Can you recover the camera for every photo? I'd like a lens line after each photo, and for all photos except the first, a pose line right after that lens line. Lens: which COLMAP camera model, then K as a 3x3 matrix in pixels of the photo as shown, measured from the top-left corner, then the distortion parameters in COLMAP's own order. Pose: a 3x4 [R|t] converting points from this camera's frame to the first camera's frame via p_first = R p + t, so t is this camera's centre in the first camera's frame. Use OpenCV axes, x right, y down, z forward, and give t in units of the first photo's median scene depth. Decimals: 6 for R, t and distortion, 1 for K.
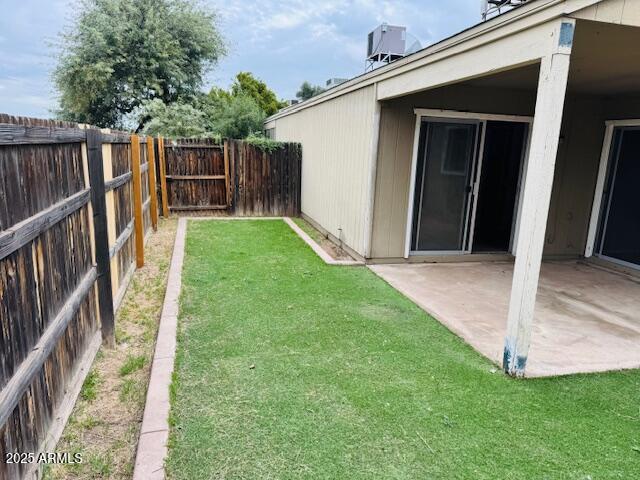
lens RADIAL K [[447.9, 0, 323.1], [0, 447.9, 239.5], [0, 0, 1]] dist [0.080437, -0.100427]
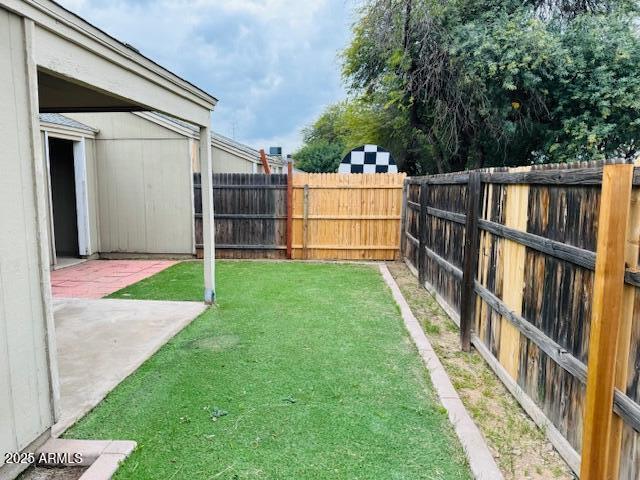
lens RADIAL K [[447.9, 0, 323.1], [0, 447.9, 239.5], [0, 0, 1]] dist [0.080437, -0.100427]
pose [[-0.951195, -0.081378, 0.297666, -0.297613], [0.021549, 0.944731, 0.327137, -0.297913], [-0.307836, 0.317585, -0.896870, 1.418816]]
